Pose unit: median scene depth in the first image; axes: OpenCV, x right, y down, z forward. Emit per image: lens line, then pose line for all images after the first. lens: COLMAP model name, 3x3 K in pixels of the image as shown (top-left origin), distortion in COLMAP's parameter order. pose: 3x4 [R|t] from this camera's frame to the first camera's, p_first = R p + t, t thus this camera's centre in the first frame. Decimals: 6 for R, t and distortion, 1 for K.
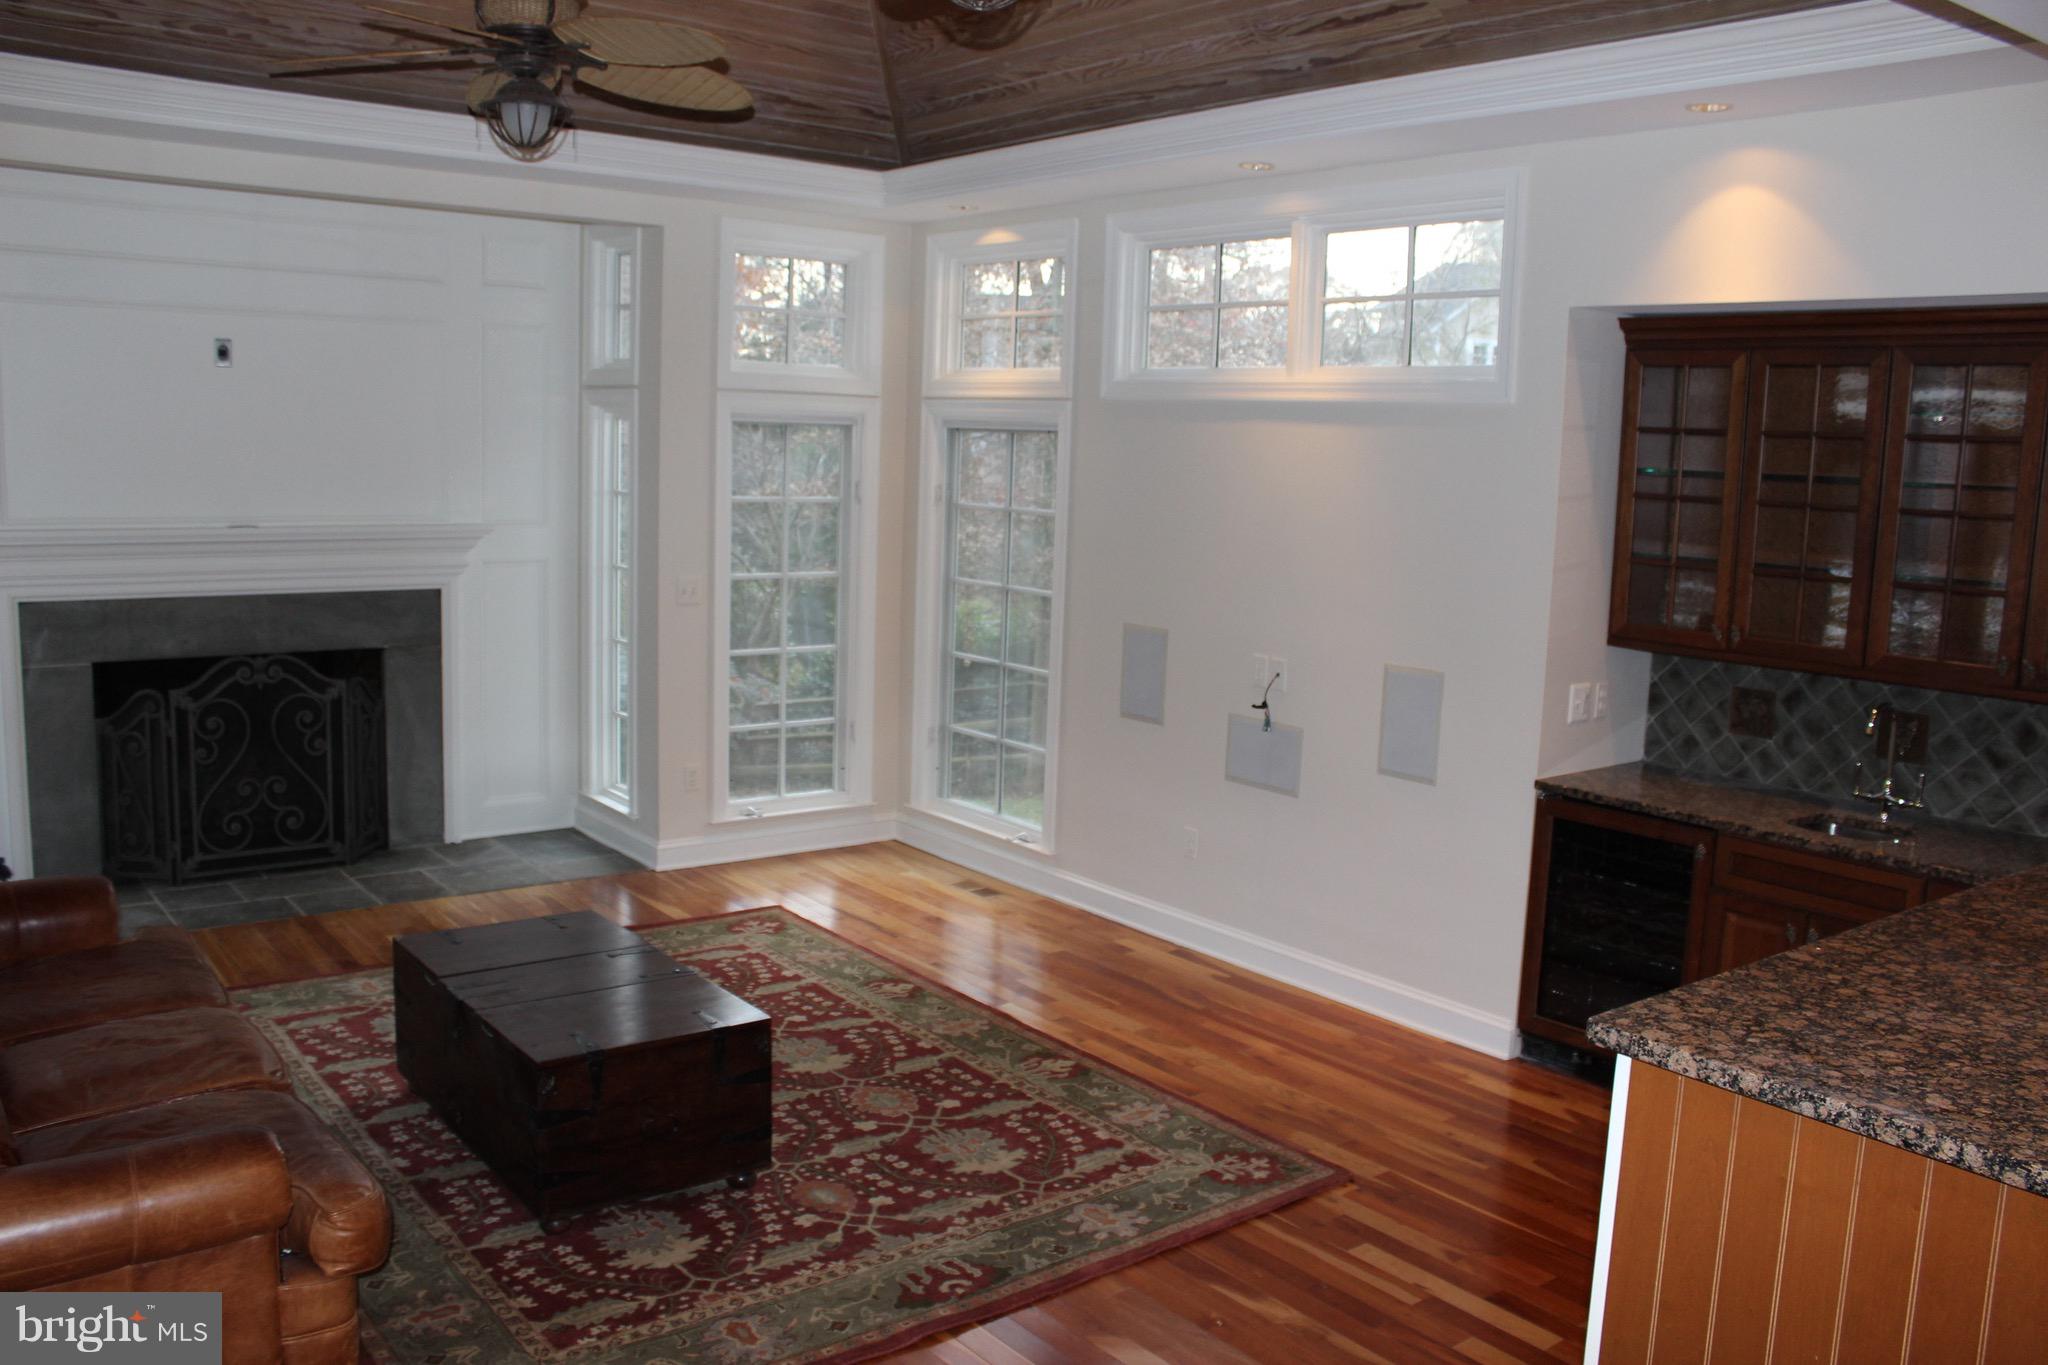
lens RADIAL K [[1682.7, 0, 1010.3], [0, 1682.7, 682.9], [0, 0, 1]] dist [-0.157554, 0.131787]
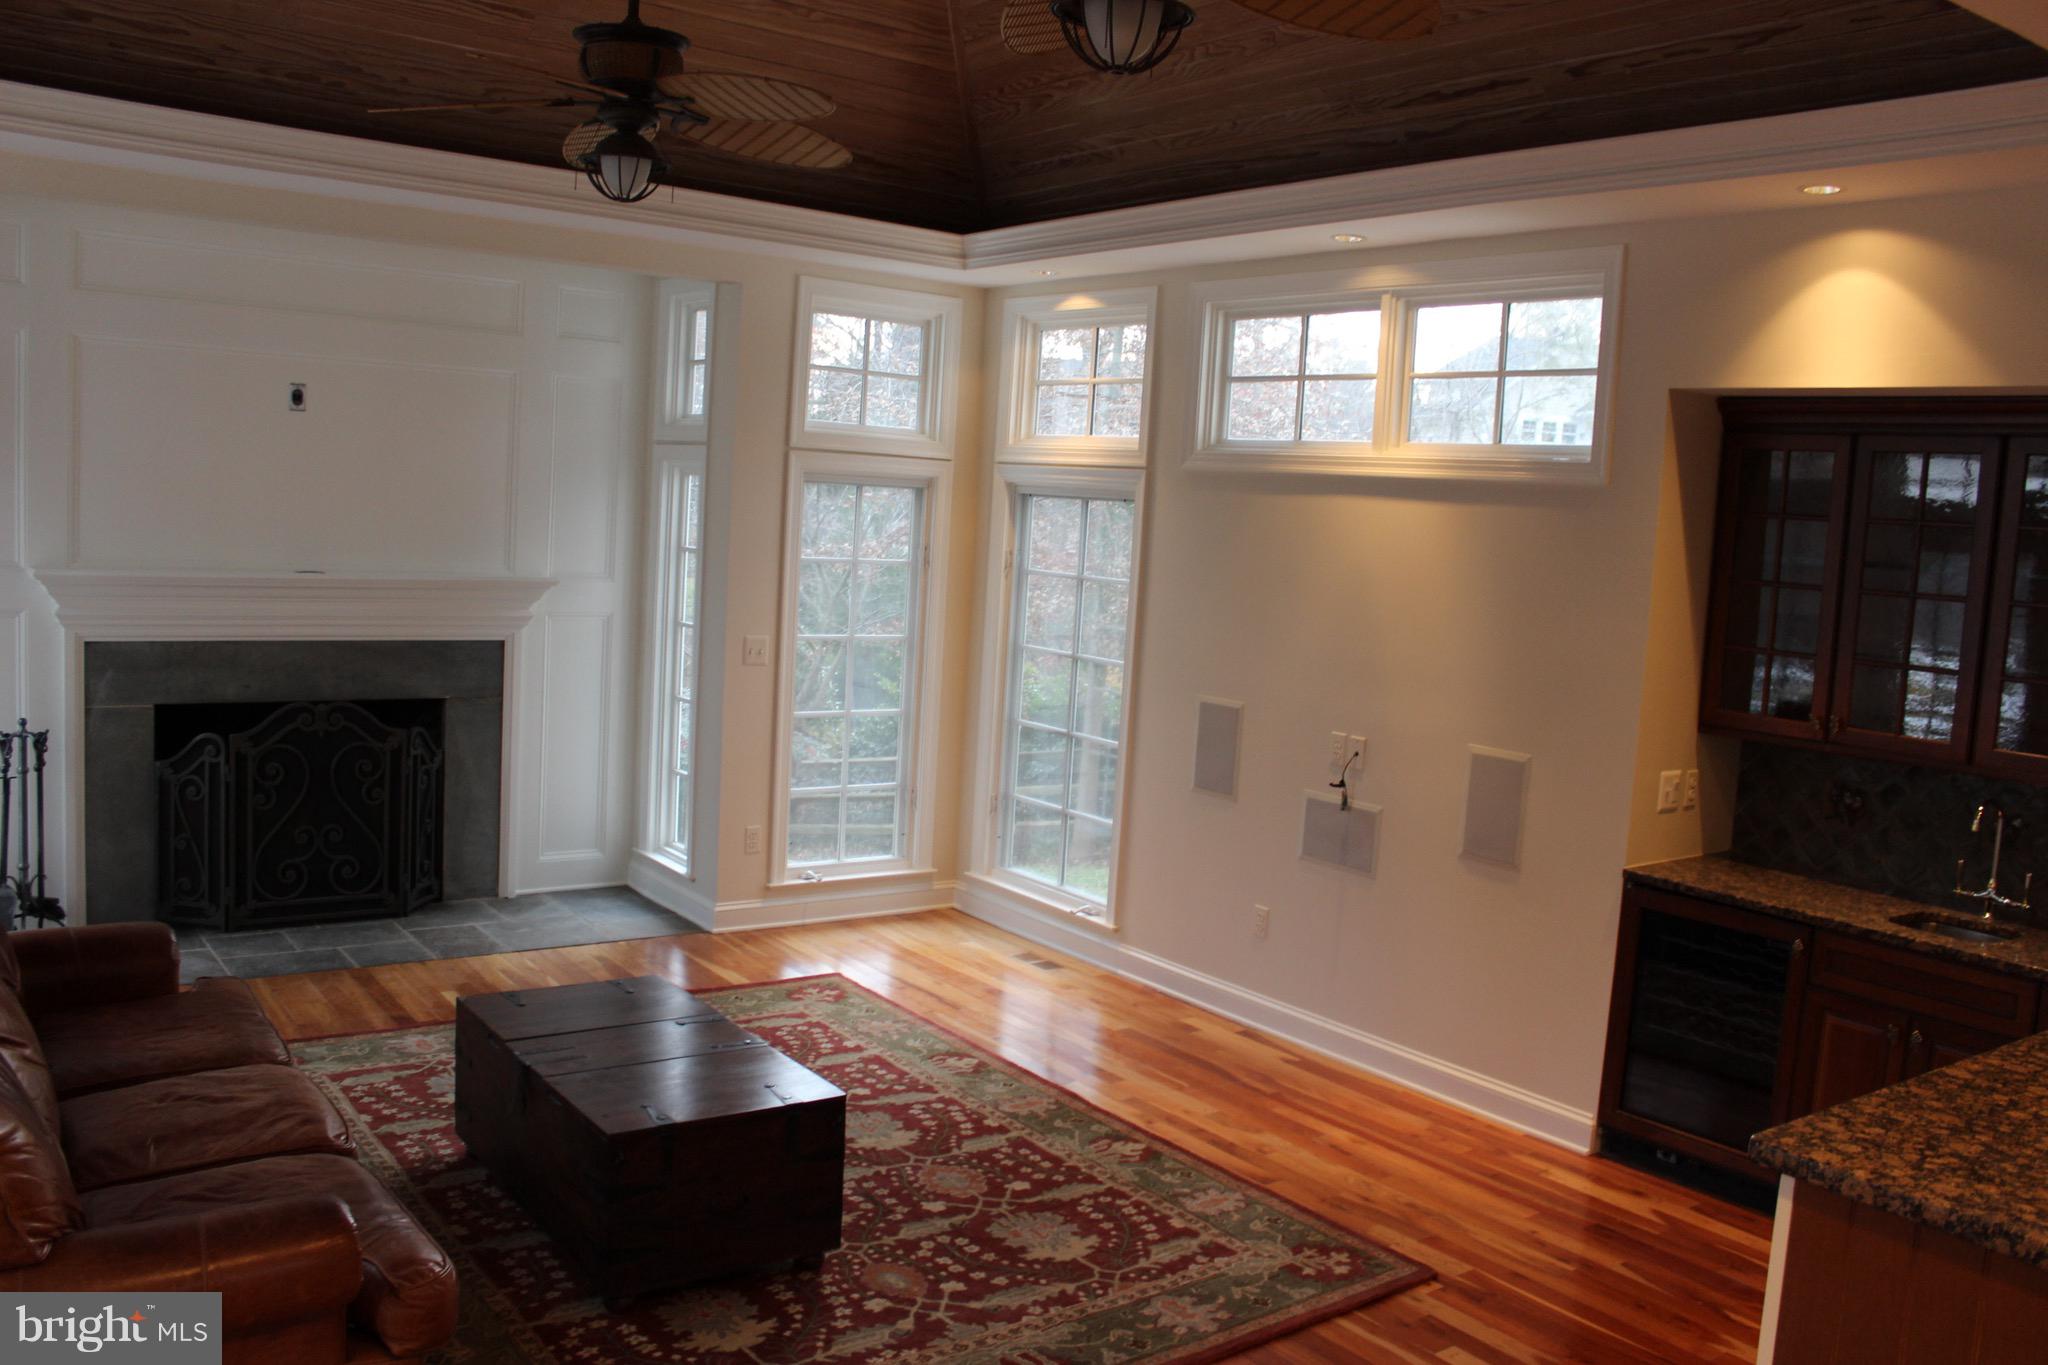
lens RADIAL K [[1682.7, 0, 1015.4], [0, 1682.7, 683.2], [0, 0, 1]] dist [-0.157554, 0.131787]
pose [[0.999426, 0.027749, -0.019421, -0.028862], [-0.028457, 0.998903, -0.037199, -0.004983], [0.018367, 0.037730, 0.999119, 0.019256]]
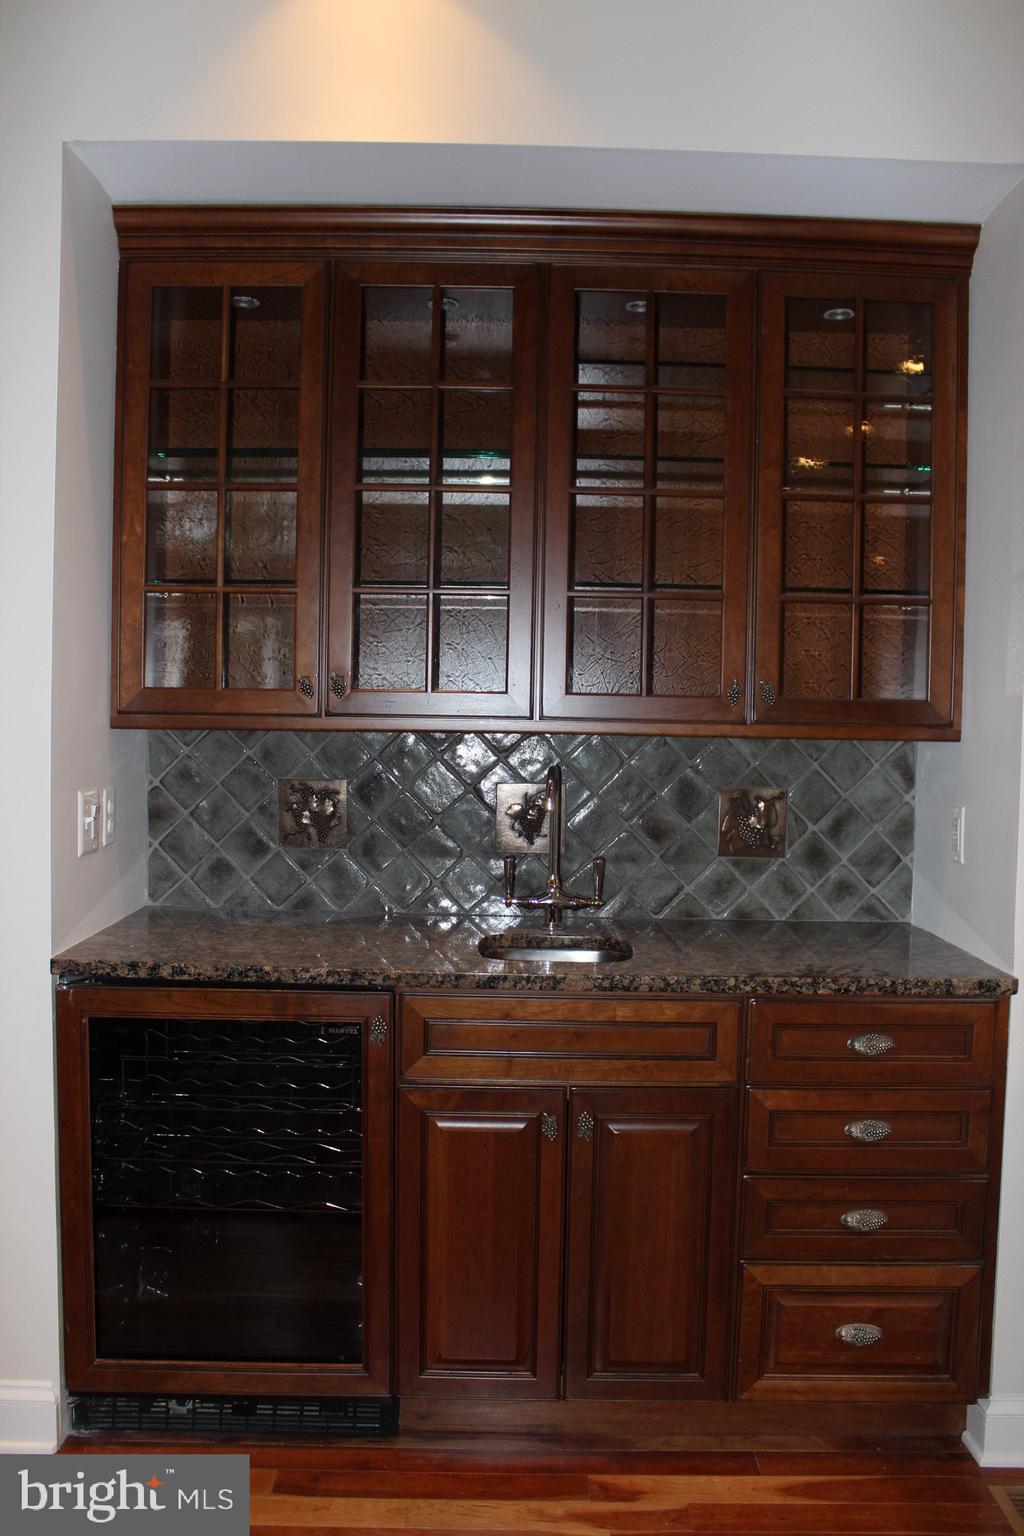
lens RADIAL K [[1262.0, 0, 513.5], [0, 1262.0, 778.3], [0, 0, 1]] dist [-0.157554, 0.131787]
pose [[0.613112, -0.055403, 0.788051, 0.091709], [0.113379, 0.993382, -0.018371, 0.025052], [-0.781818, 0.100612, 0.615336, 0.668040]]
